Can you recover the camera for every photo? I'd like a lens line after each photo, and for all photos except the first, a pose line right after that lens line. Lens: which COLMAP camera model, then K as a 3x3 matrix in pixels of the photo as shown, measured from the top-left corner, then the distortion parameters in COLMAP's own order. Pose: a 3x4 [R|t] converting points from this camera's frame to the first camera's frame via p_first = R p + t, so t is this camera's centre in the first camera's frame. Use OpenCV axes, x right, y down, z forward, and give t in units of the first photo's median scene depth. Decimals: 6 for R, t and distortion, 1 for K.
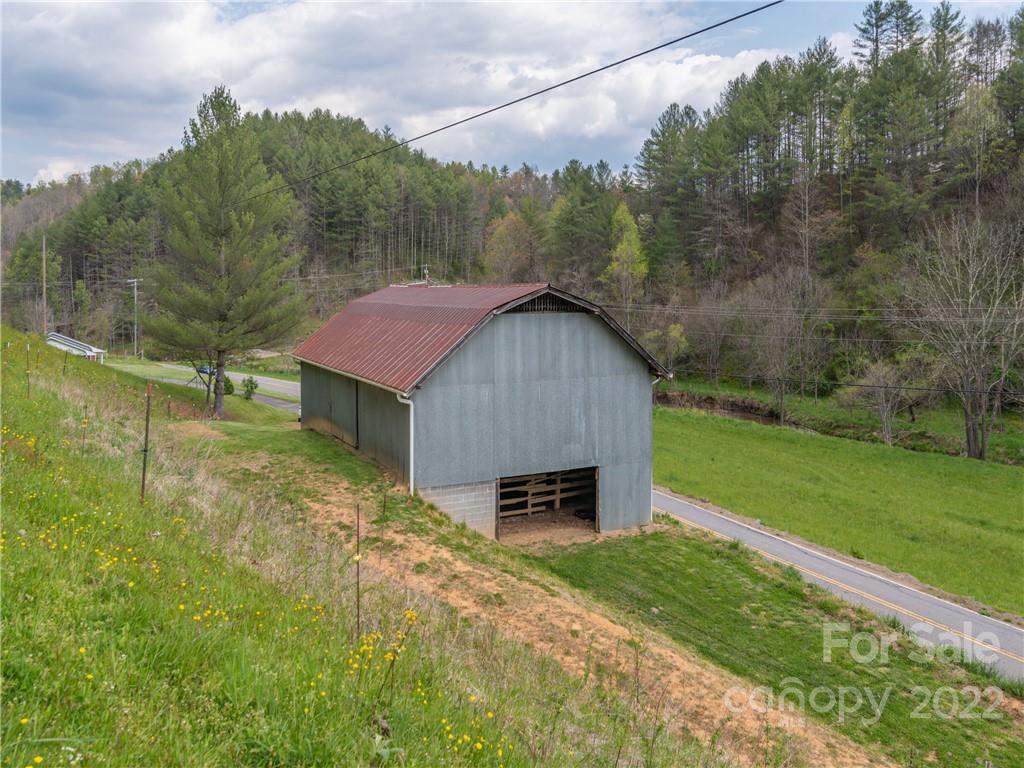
lens RADIAL K [[829.4, 0, 498.9], [0, 829.4, 312.6], [0, 0, 1]] dist [-0.001080, 0.002717]
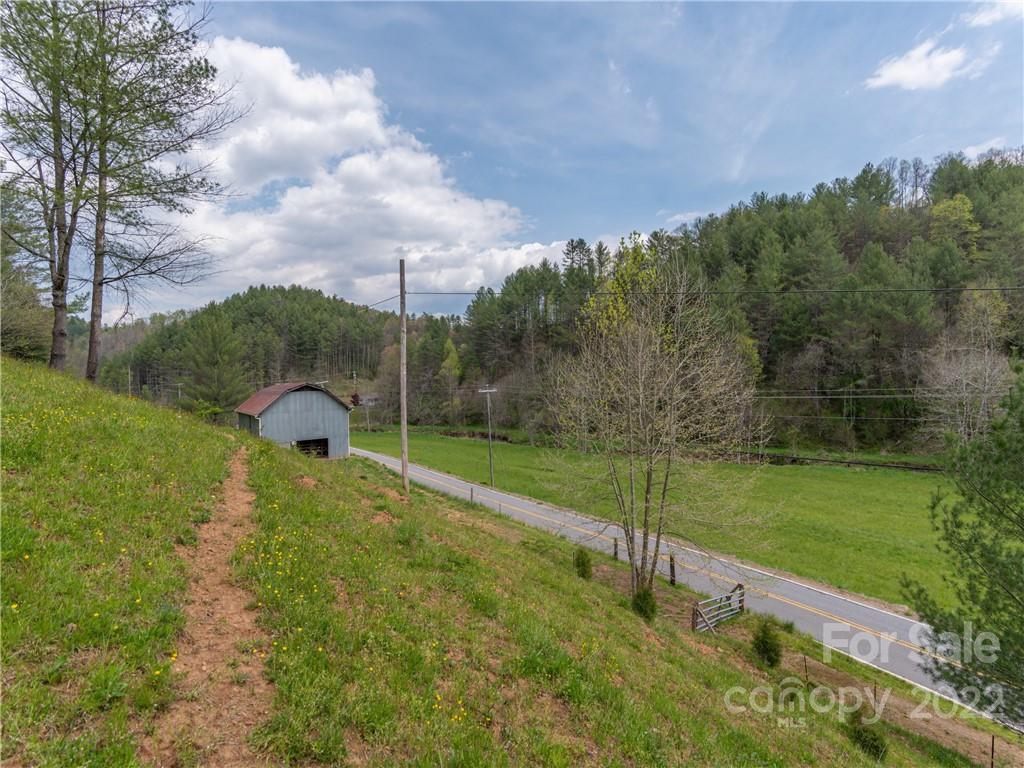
lens RADIAL K [[498.1, 0, 511.6], [0, 498.1, 381.3], [0, 0, 1]] dist [0.003602, -0.000470]
pose [[0.985418, -0.025840, 0.168177, 0.068525], [0.031002, 0.999123, -0.028139, 0.005461], [-0.167302, 0.032943, 0.985355, -0.142535]]
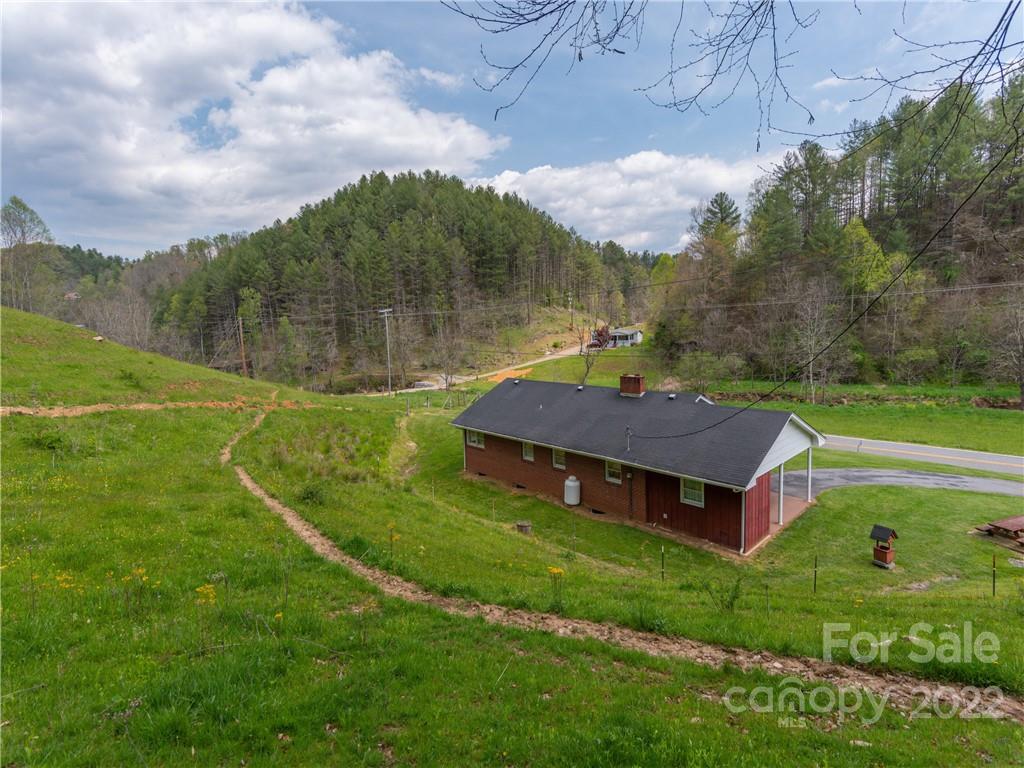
lens RADIAL K [[498.1, 0, 511.6], [0, 498.1, 381.3], [0, 0, 1]] dist [0.003602, -0.000470]
pose [[0.987350, -0.060598, 0.146517, -0.282608], [0.047380, 0.994624, 0.092081, -0.003082], [-0.151309, -0.083974, 0.984913, 0.312852]]
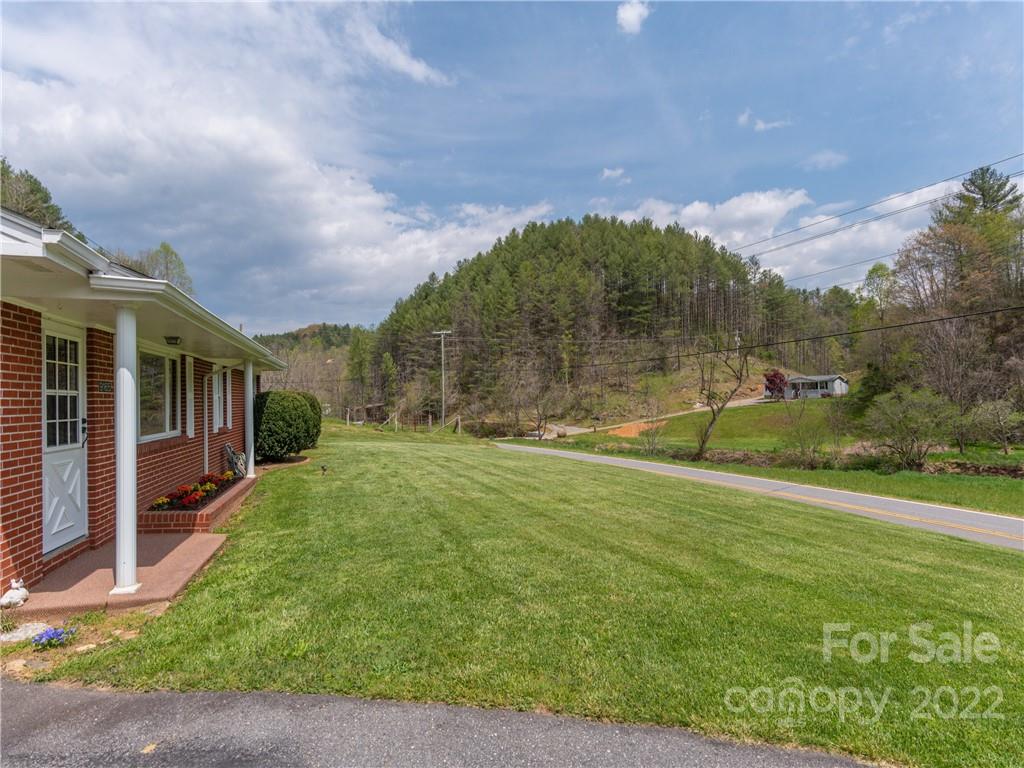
lens RADIAL K [[496.1, 0, 503.9], [0, 496.1, 389.0], [0, 0, 1]] dist [0.000549, -0.000541]
pose [[0.961772, -0.024589, -0.272745, -0.188770], [0.012193, 0.998818, -0.047052, 0.027436], [0.273580, 0.041927, 0.960935, 0.416719]]
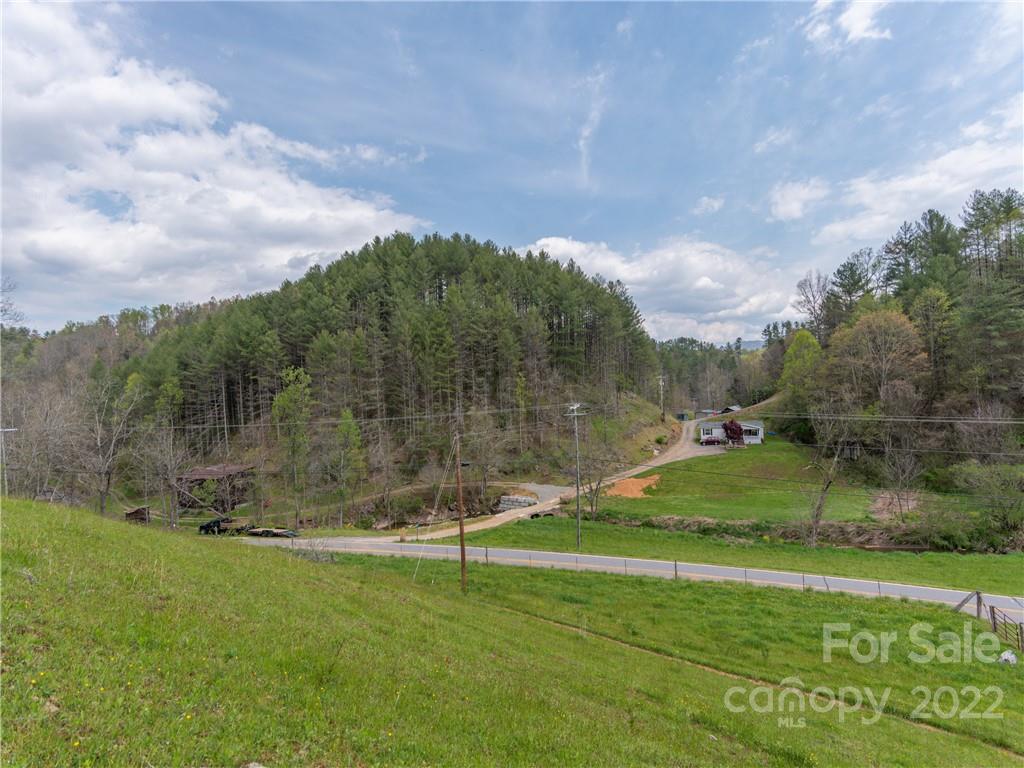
lens RADIAL K [[507.3, 0, 507.0], [0, 507.3, 392.7], [0, 0, 1]] dist [0.003175, 0.000152]
pose [[0.963716, -0.037445, 0.264292, -0.420249], [0.049130, 0.998079, -0.037737, -0.026145], [-0.262371, 0.049353, 0.963704, 0.491415]]
